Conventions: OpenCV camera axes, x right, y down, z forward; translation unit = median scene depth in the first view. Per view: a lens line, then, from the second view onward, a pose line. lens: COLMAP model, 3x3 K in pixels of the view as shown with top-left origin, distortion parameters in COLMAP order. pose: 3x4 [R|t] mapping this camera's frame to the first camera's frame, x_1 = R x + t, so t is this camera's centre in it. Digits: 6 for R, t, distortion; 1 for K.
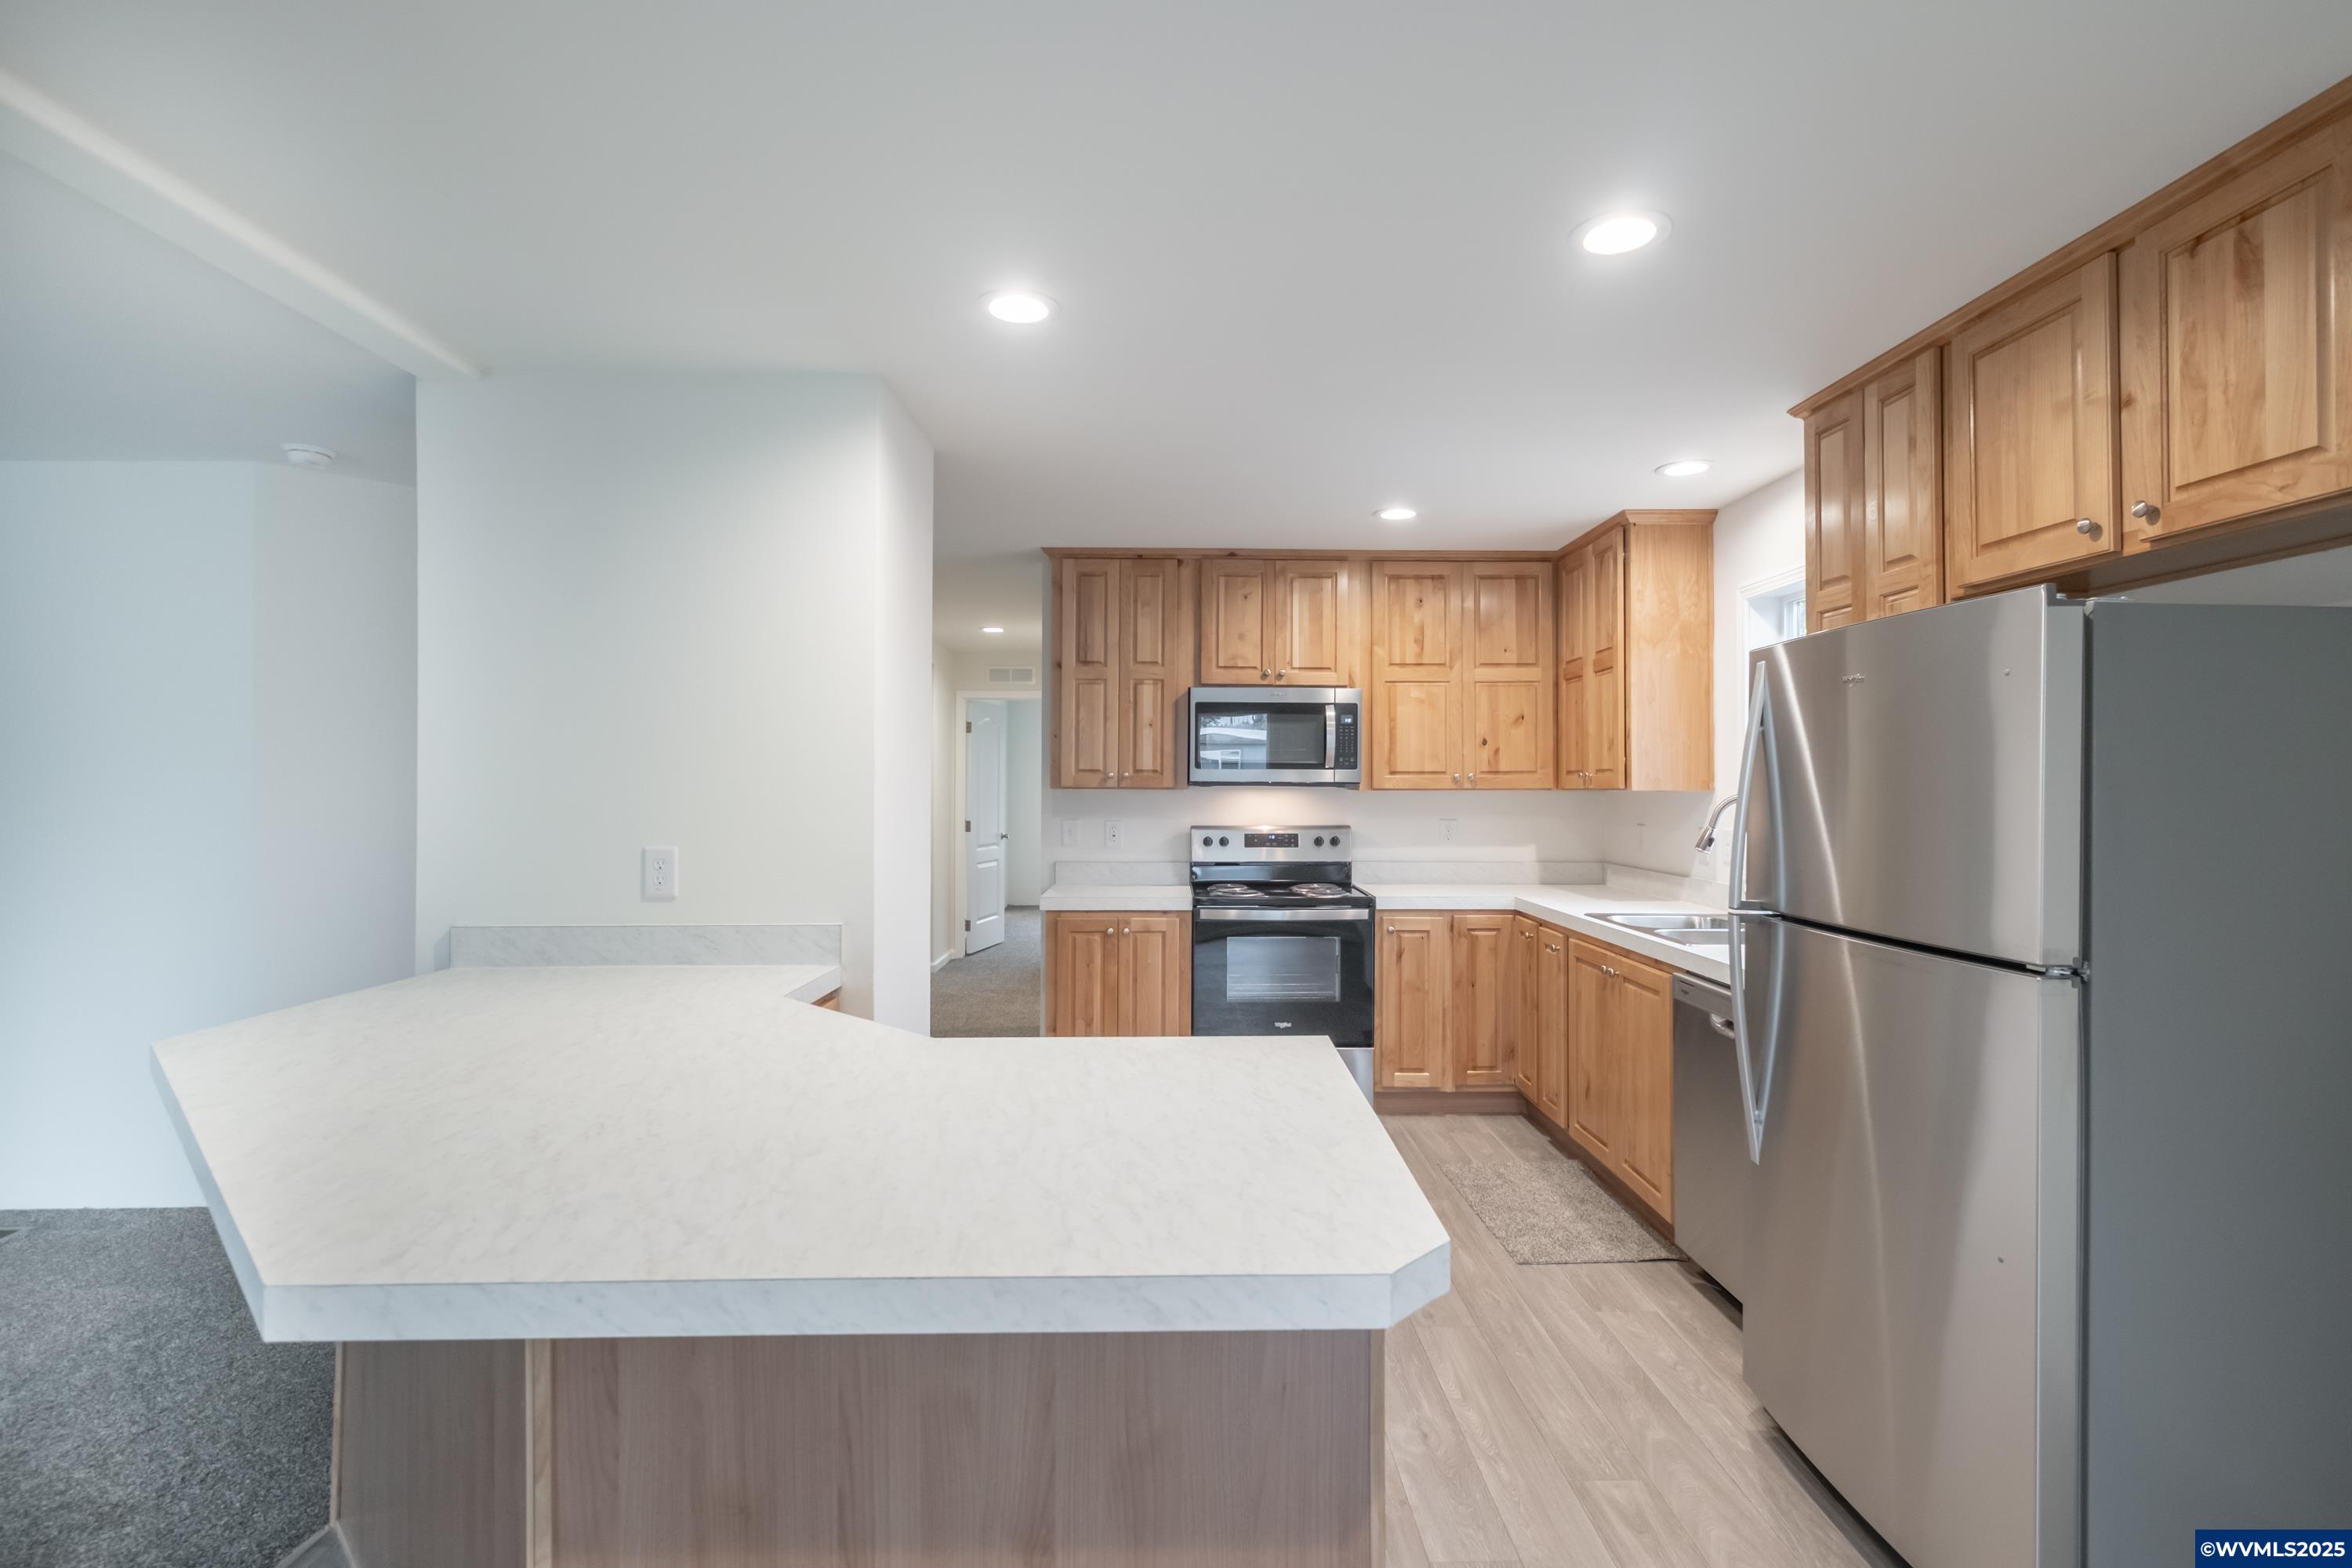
lens RADIAL K [[1111.3, 0, 1194.9], [0, 1111.3, 778.0], [0, 0, 1]] dist [-0.000988, -0.000417]
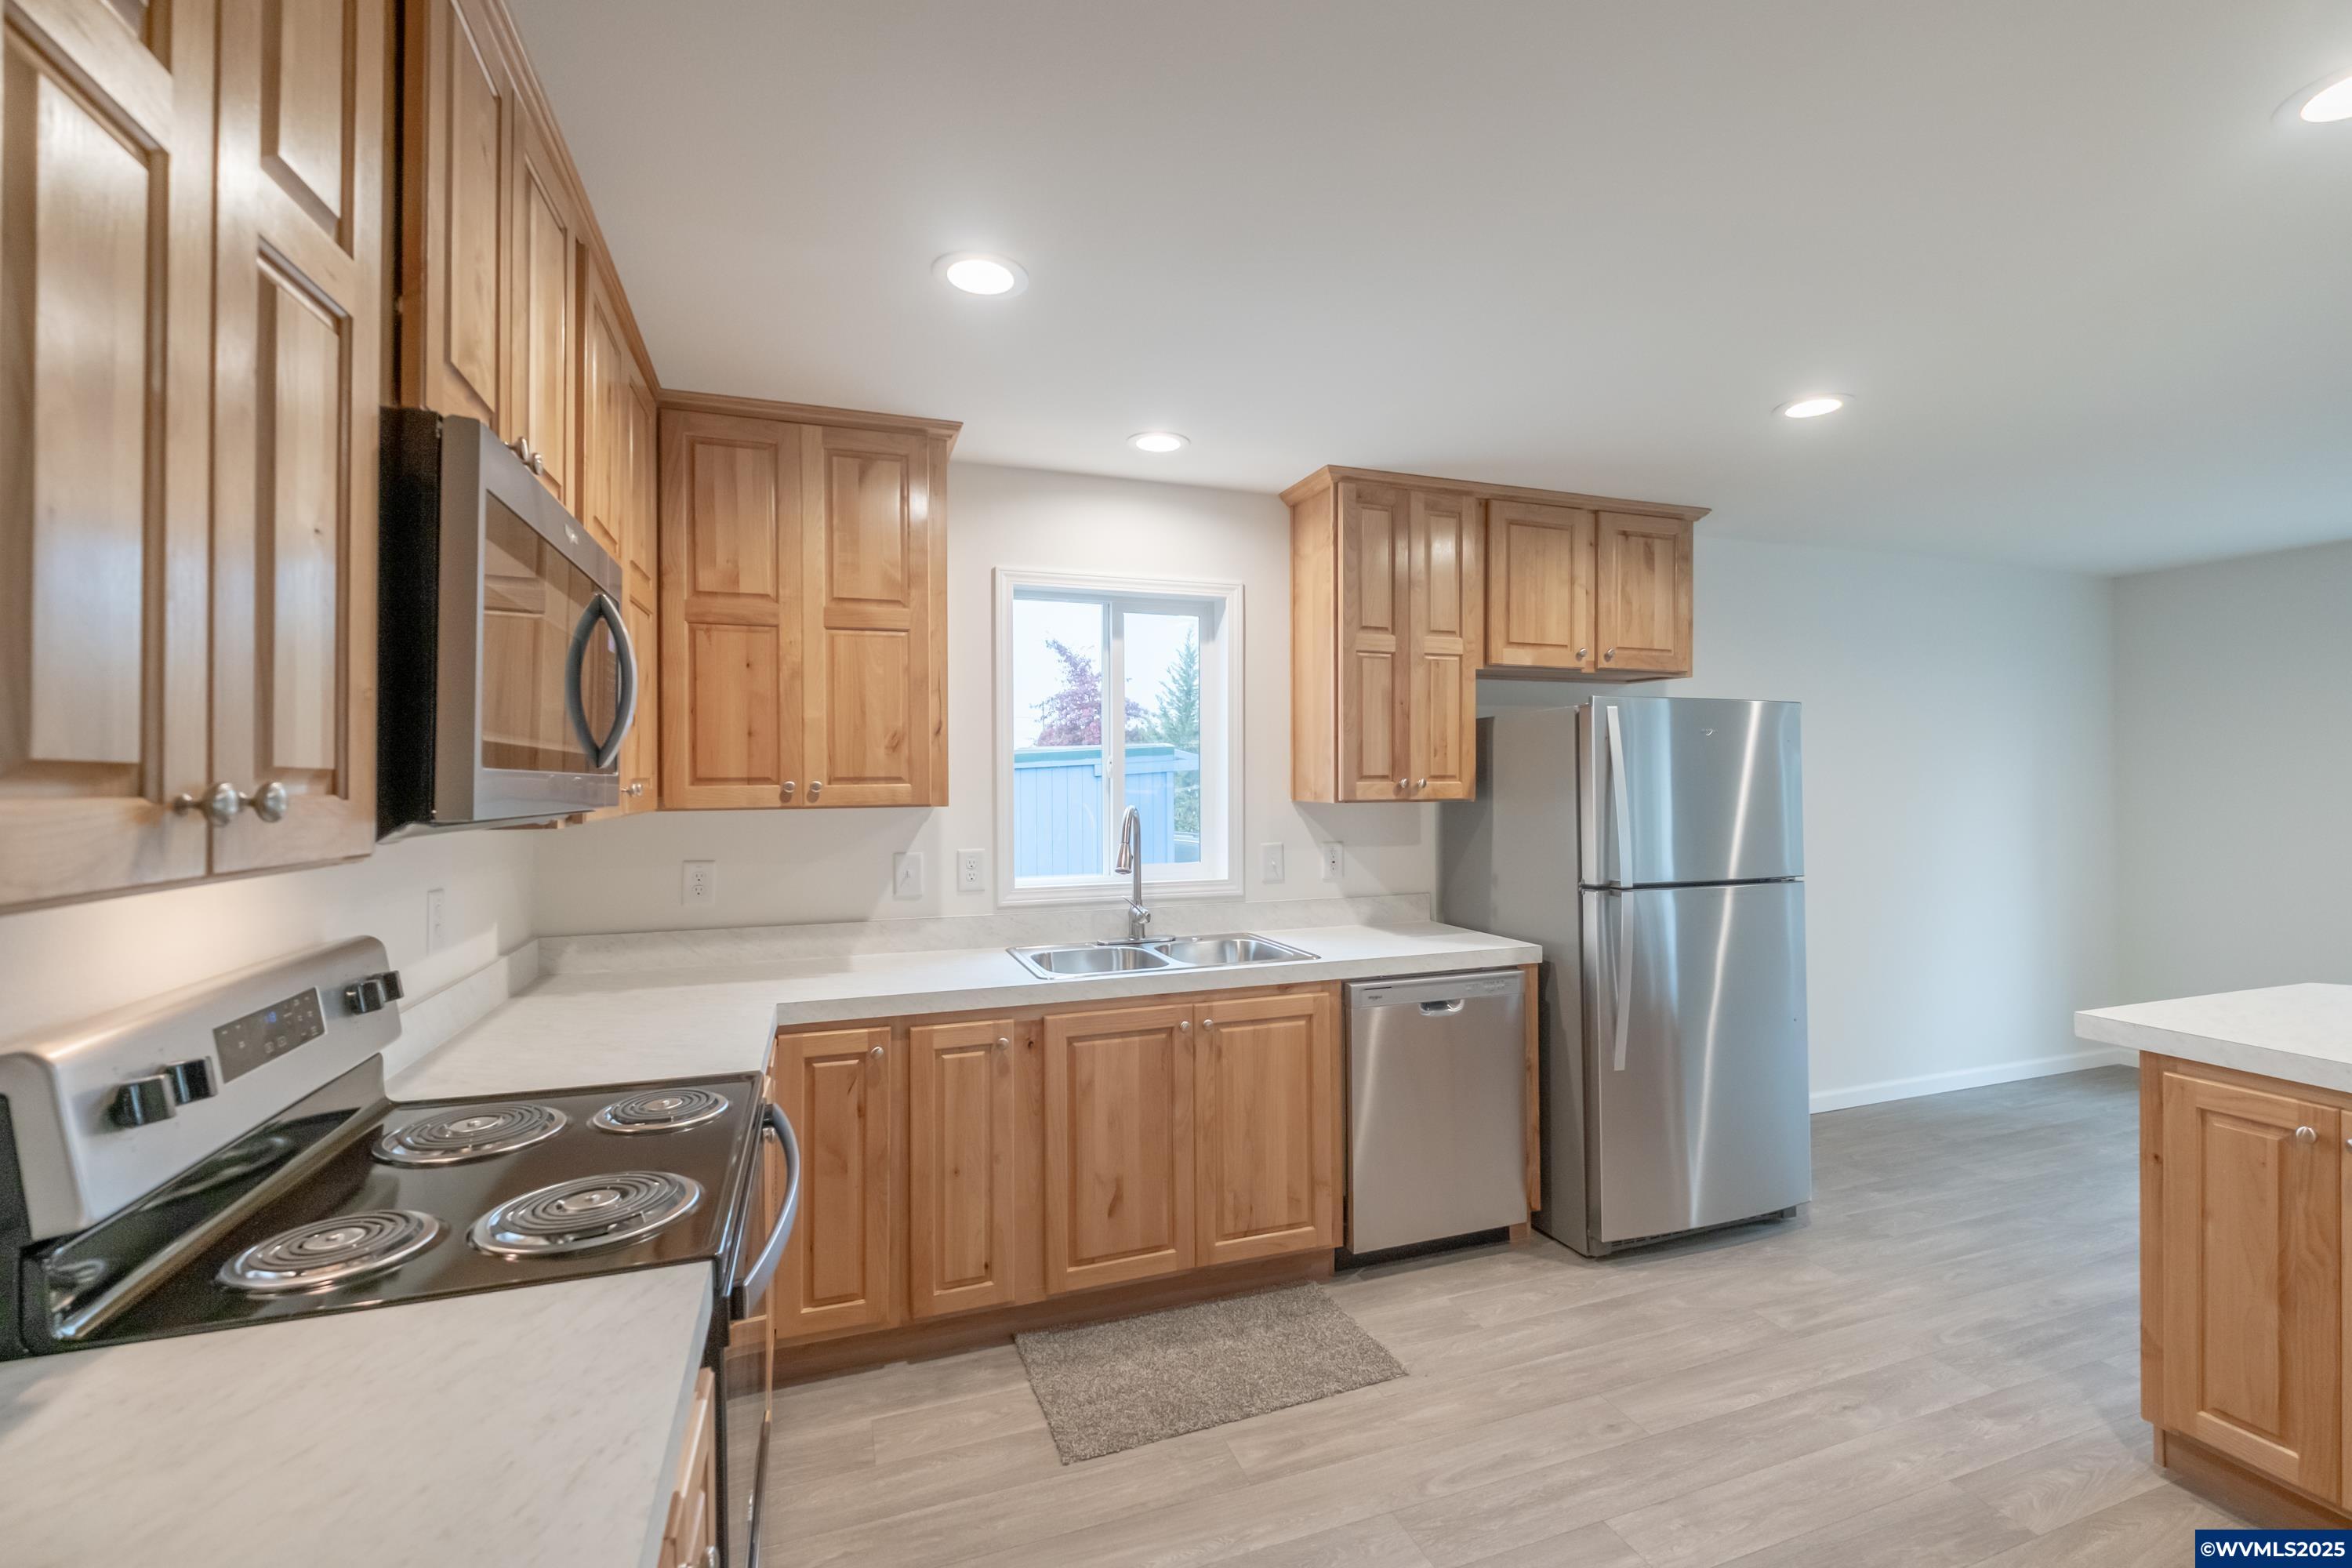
lens RADIAL K [[1012.1, 0, 1188.4], [0, 1012.1, 781.3], [0, 0, 1]] dist [-0.000093, -0.000241]
pose [[-0.315041, 0.010558, 0.949019, -0.261376], [0.000521, 0.999940, -0.010951, 0.002063], [-0.949078, -0.002956, -0.315028, 0.961917]]
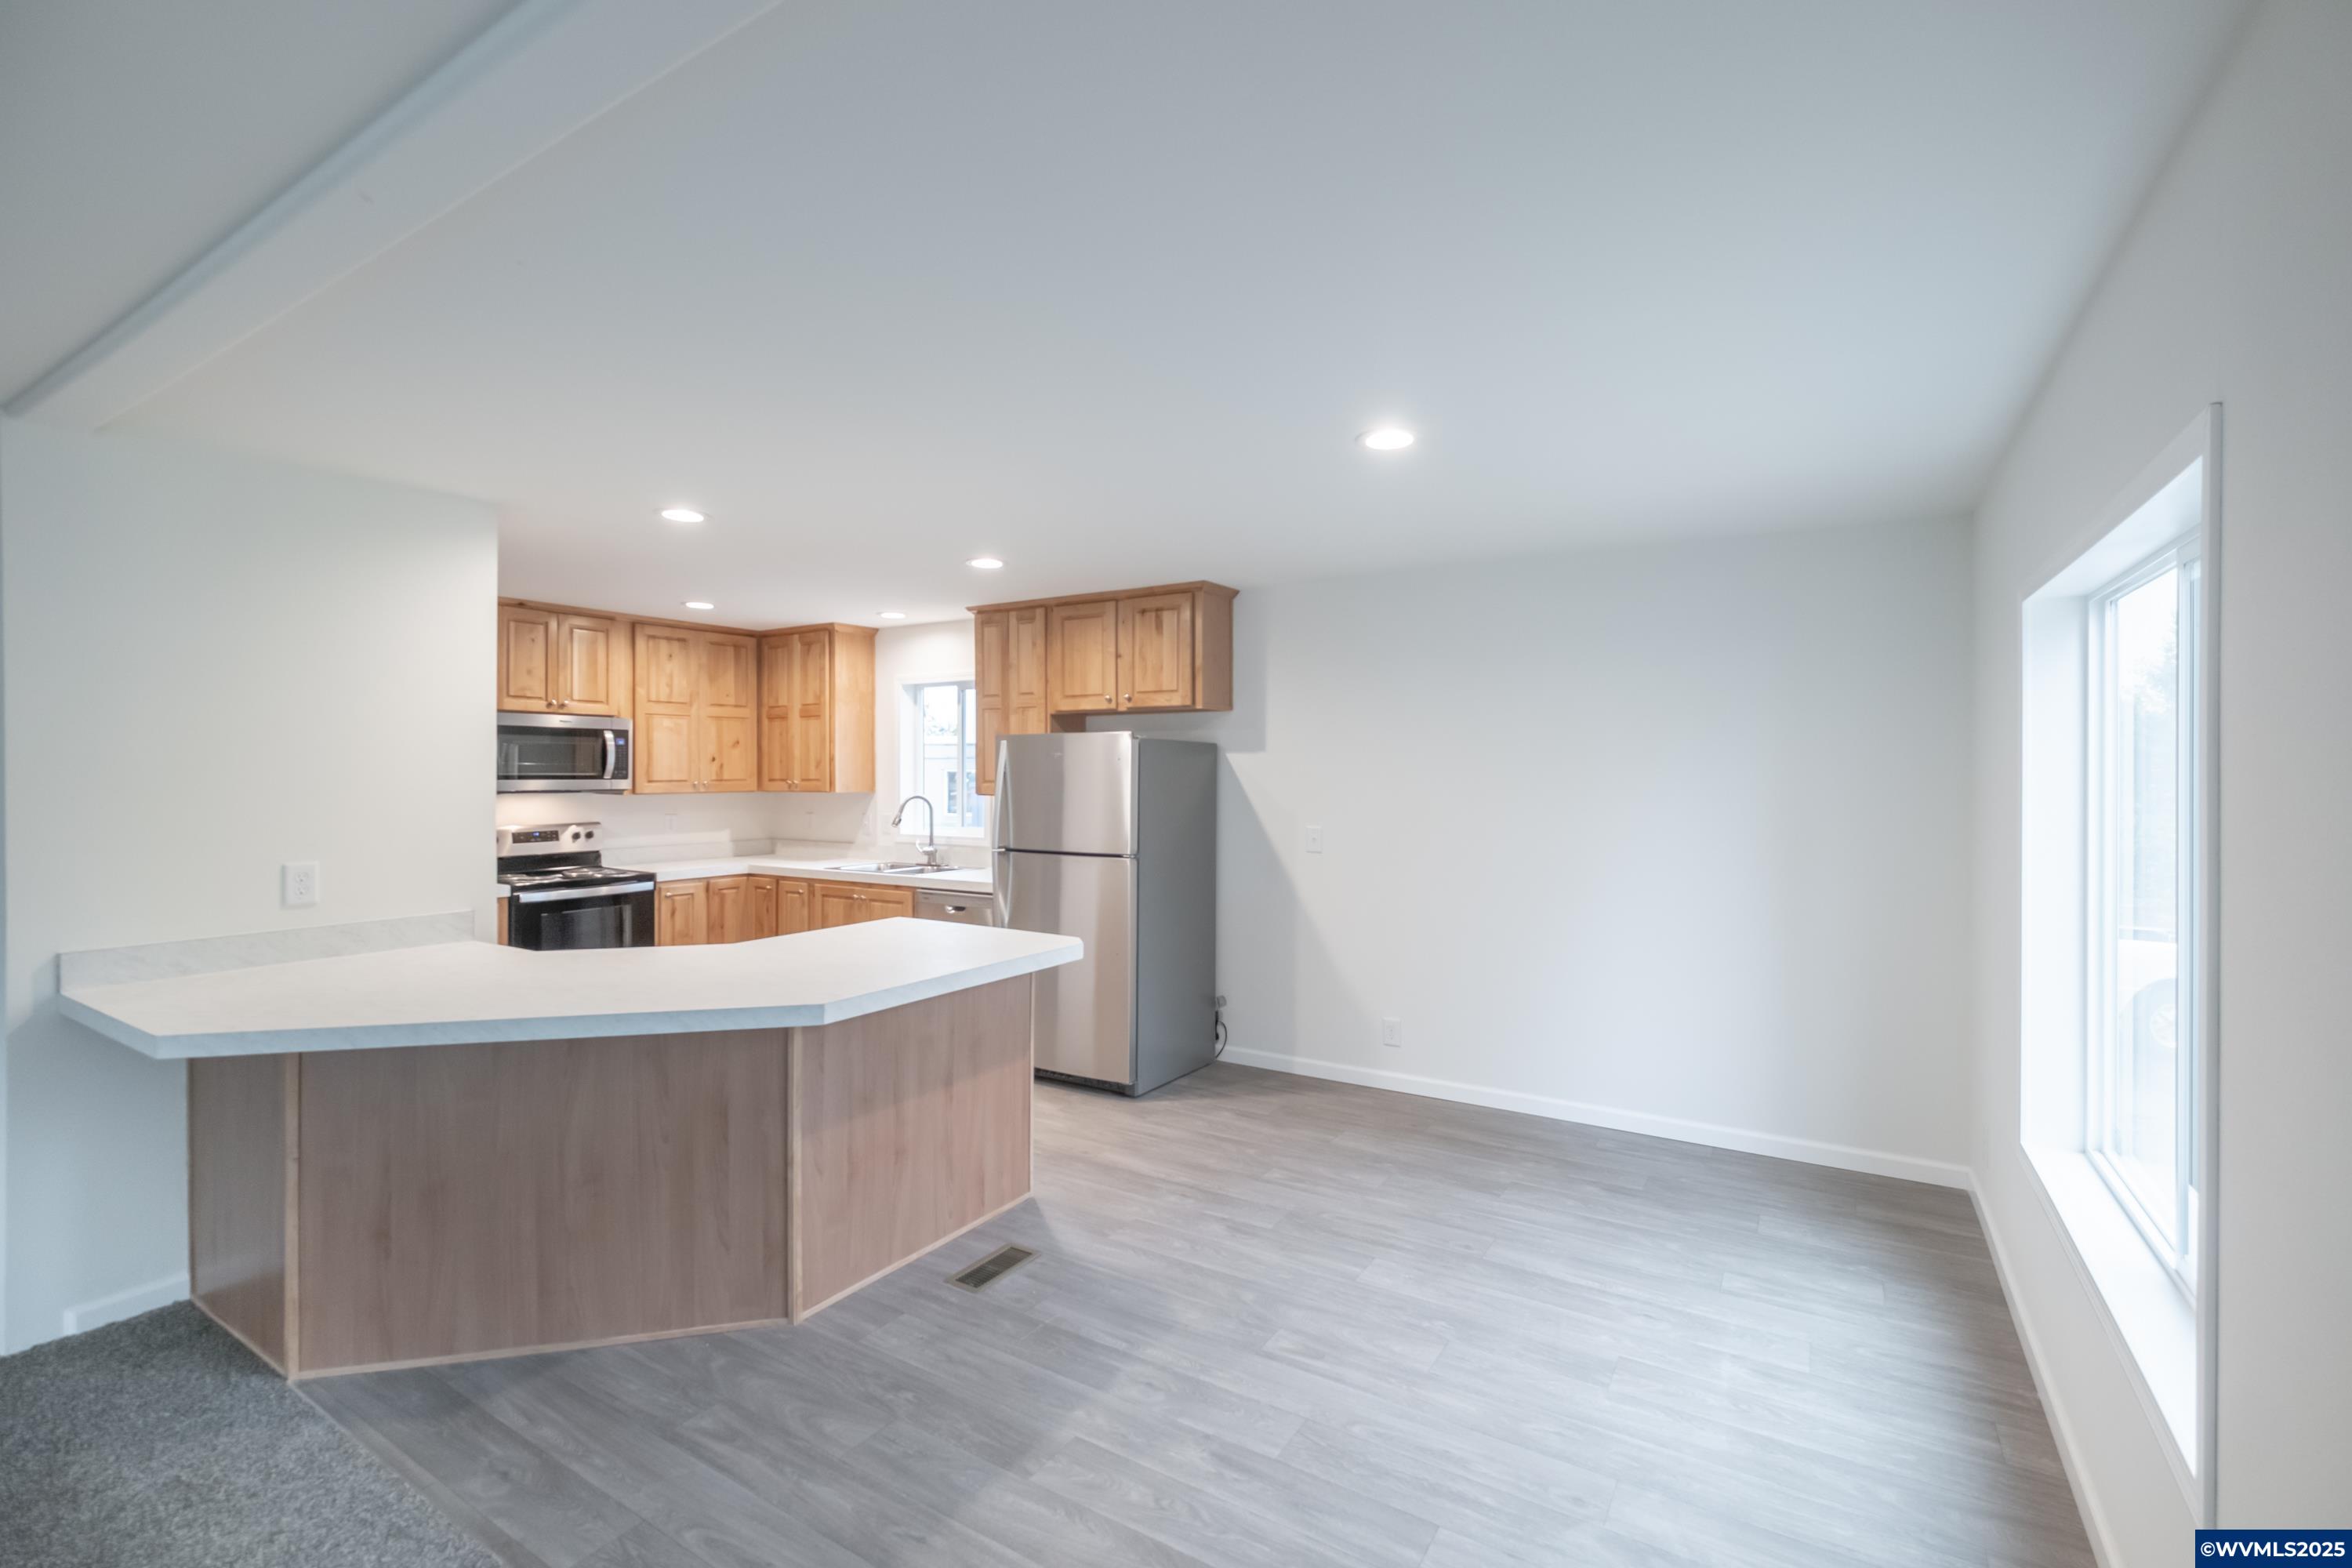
lens RADIAL K [[1023.2, 0, 1188.4], [0, 1023.2, 773.1], [0, 0, 1]] dist [-0.001434, -0.001125]
pose [[0.550390, -0.004541, 0.834895, -0.530709], [-0.004077, 0.999959, 0.008127, -0.029160], [-0.834898, -0.007877, 0.550349, -0.245381]]
